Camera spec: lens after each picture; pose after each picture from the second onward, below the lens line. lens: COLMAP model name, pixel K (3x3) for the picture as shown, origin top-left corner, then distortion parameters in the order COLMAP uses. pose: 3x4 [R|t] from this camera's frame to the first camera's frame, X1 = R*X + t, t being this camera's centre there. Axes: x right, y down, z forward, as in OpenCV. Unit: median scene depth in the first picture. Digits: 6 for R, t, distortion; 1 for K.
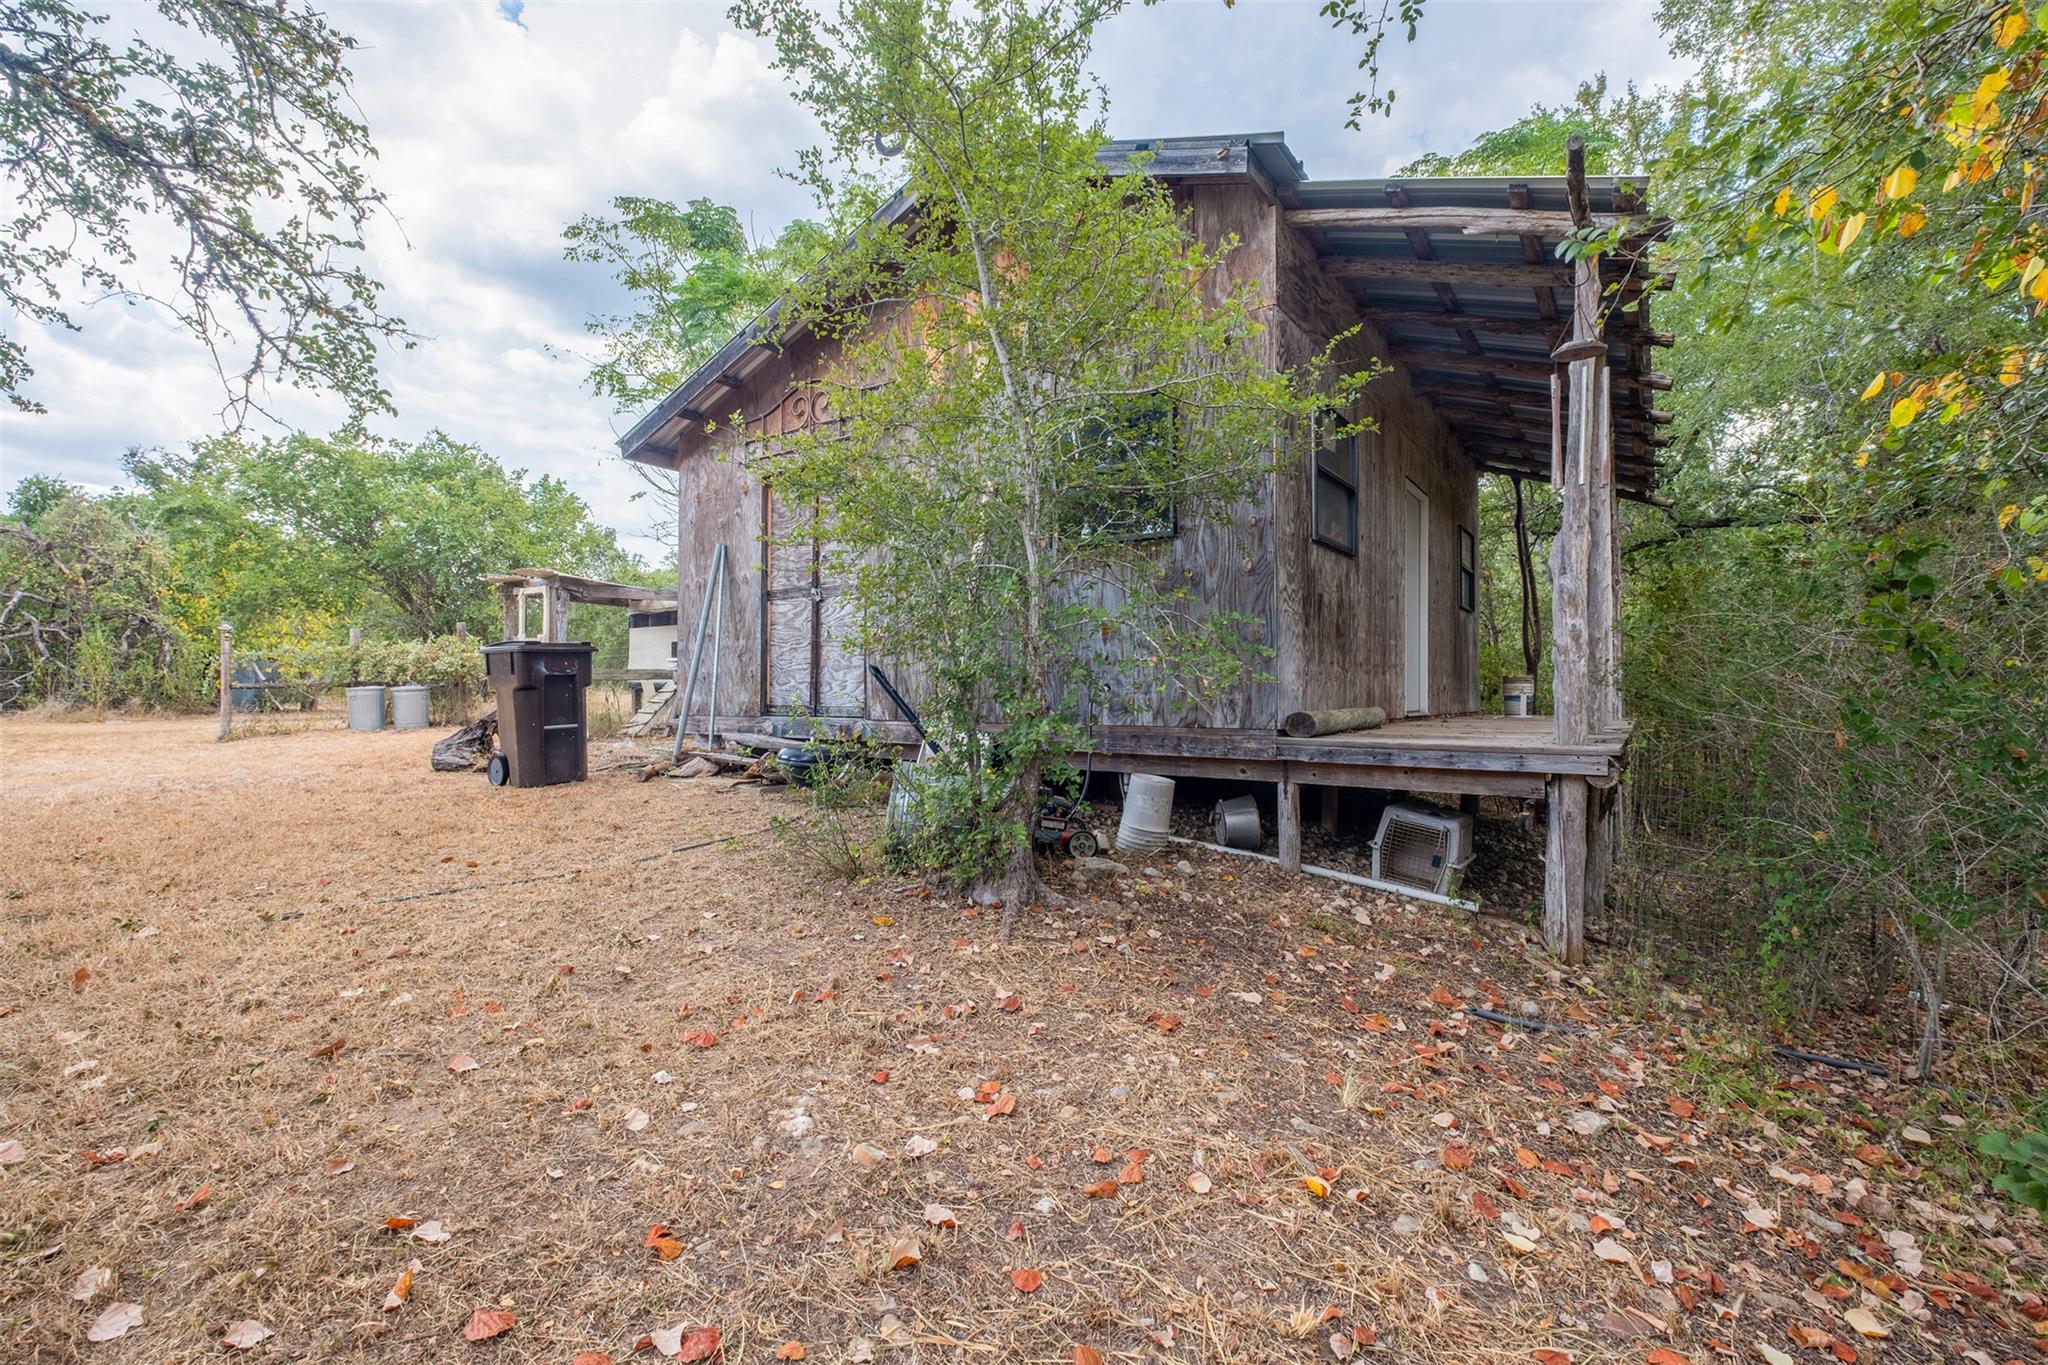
lens RADIAL K [[892.5, 0, 1033.0], [0, 892.5, 683.0], [0, 0, 1]] dist [-0.004193, -0.000341]
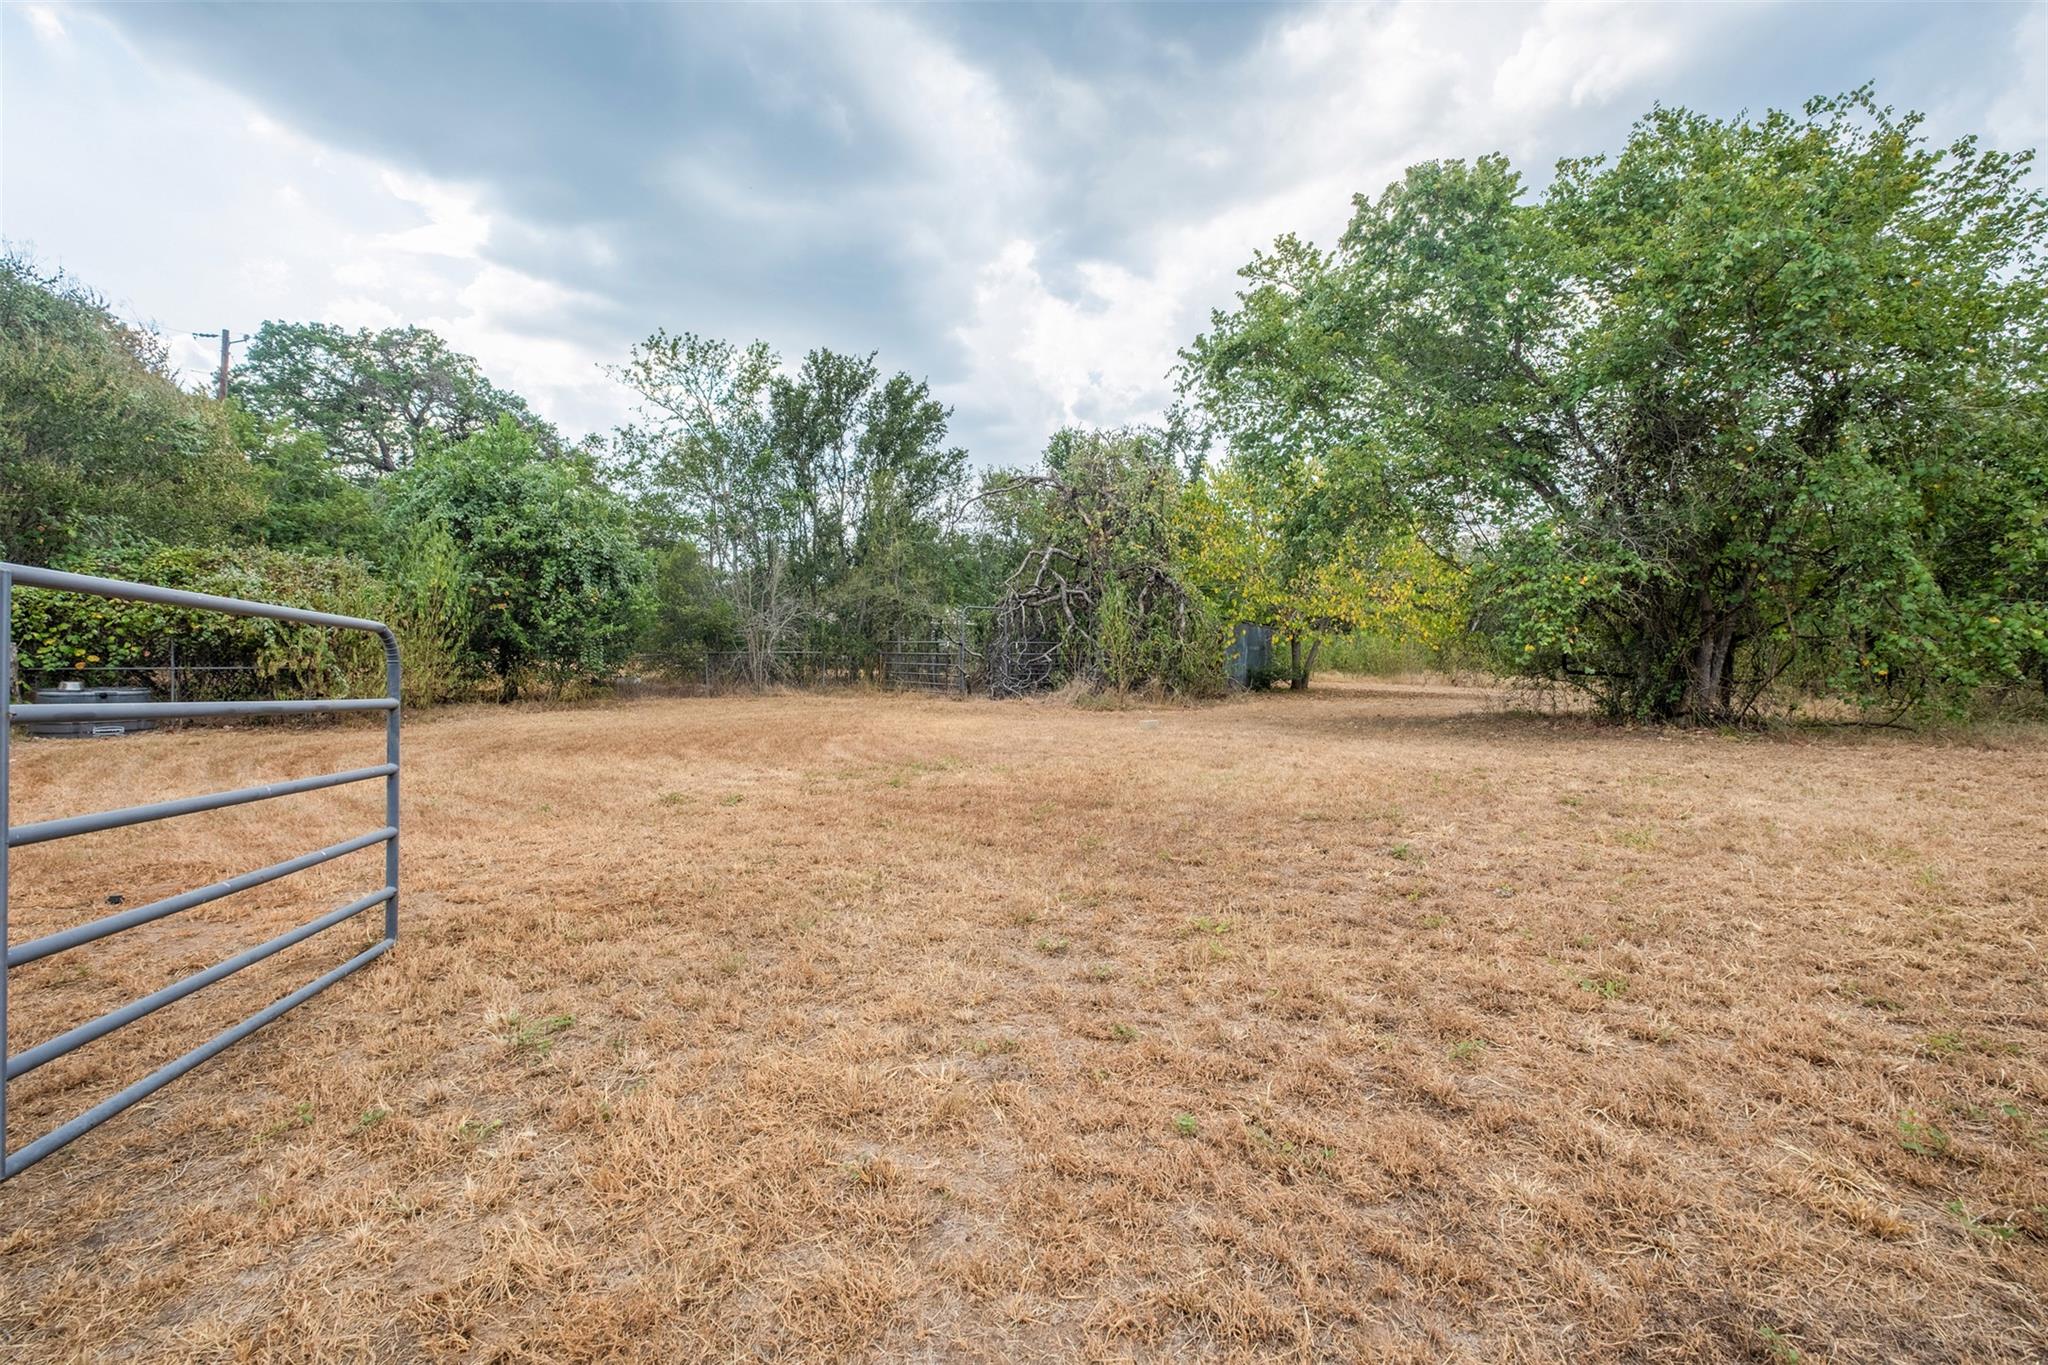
lens RADIAL K [[892.5, 0, 1028.9], [0, 892.5, 661.5], [0, 0, 1]] dist [-0.004193, -0.000341]
pose [[0.640639, 0.006601, -0.767814, -0.501212], [-0.003192, 0.999977, 0.005934, -0.000462], [0.767835, -0.001351, 0.640646, 0.438237]]
